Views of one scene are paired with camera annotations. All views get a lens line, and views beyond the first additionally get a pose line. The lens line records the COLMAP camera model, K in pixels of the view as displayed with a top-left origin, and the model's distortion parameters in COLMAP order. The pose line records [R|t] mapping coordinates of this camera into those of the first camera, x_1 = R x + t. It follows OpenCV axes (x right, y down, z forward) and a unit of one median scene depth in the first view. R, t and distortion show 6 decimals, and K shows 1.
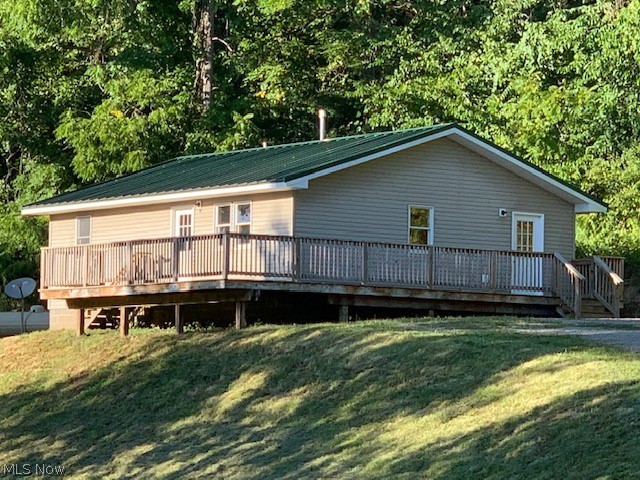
lens RADIAL K [[2783.3, 0, 320.8], [0, 2783.3, 239.8], [0, 0, 1]] dist [-0.220369, 0.000000]
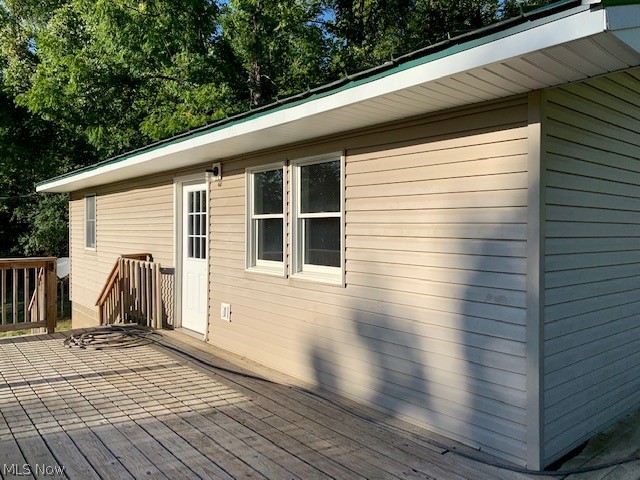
lens RADIAL K [[485.1, 0, 319.6], [0, 485.1, 237.0], [0, 0, 1]] dist [0.057415, -0.066697]
pose [[0.997879, -0.011813, 0.064017, -0.030931], [0.006247, 0.996235, 0.086467, -0.008380], [-0.064797, -0.085883, 0.994196, 0.901091]]
